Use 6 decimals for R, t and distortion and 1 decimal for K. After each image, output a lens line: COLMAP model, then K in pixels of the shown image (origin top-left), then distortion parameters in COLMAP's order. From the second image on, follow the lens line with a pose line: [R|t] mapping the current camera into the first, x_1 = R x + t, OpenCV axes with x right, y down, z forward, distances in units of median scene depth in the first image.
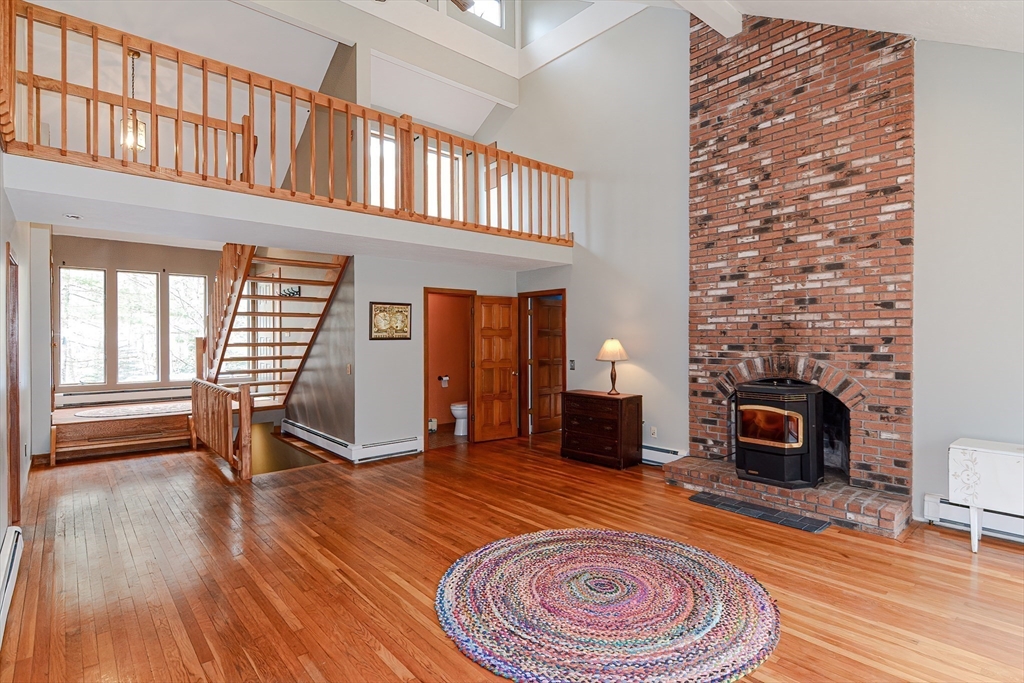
lens RADIAL K [[512.7, 0, 506.1], [0, 512.7, 336.6], [0, 0, 1]] dist [0.019295, -0.014021]
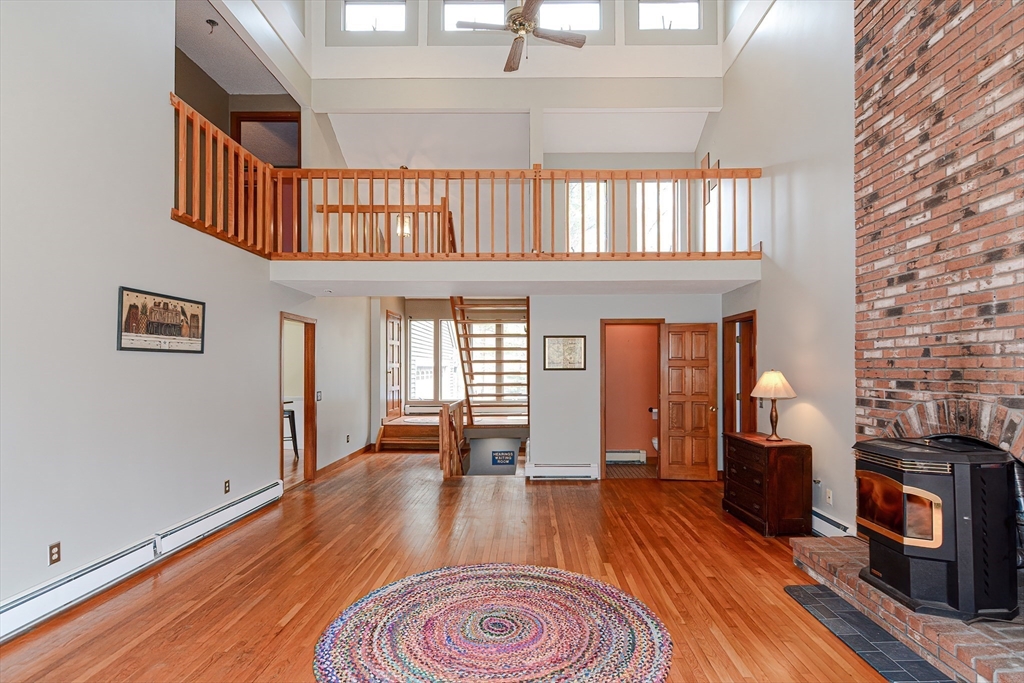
lens RADIAL K [[502.0, 0, 528.8], [0, 502.0, 363.6], [0, 0, 1]] dist [0.013849, -0.009427]
pose [[0.757349, -0.003246, -0.653003, 0.522467], [-0.001105, 0.999980, -0.006253, -0.001622], [0.653010, 0.005458, 0.757330, 0.196920]]
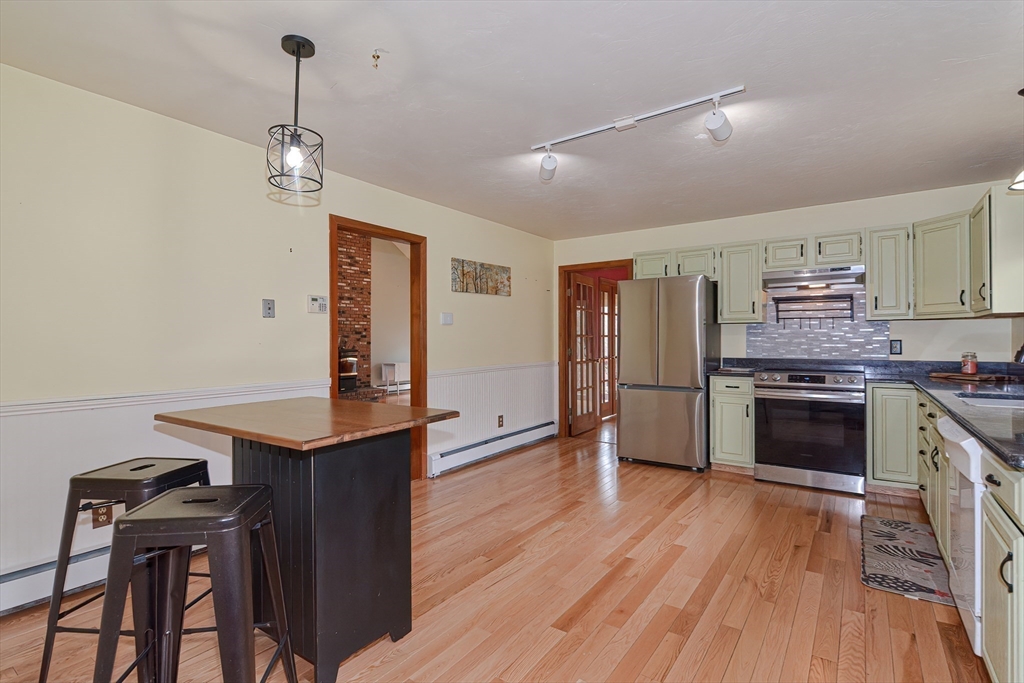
lens RADIAL K [[495.2, 0, 512.6], [0, 495.2, 338.4], [0, 0, 1]] dist [0.003329, -0.000138]
pose [[-0.249624, 0.006729, 0.968320, -1.597190], [0.005603, 0.999969, -0.005505, 0.058746], [-0.968327, 0.004051, -0.249654, 0.764448]]
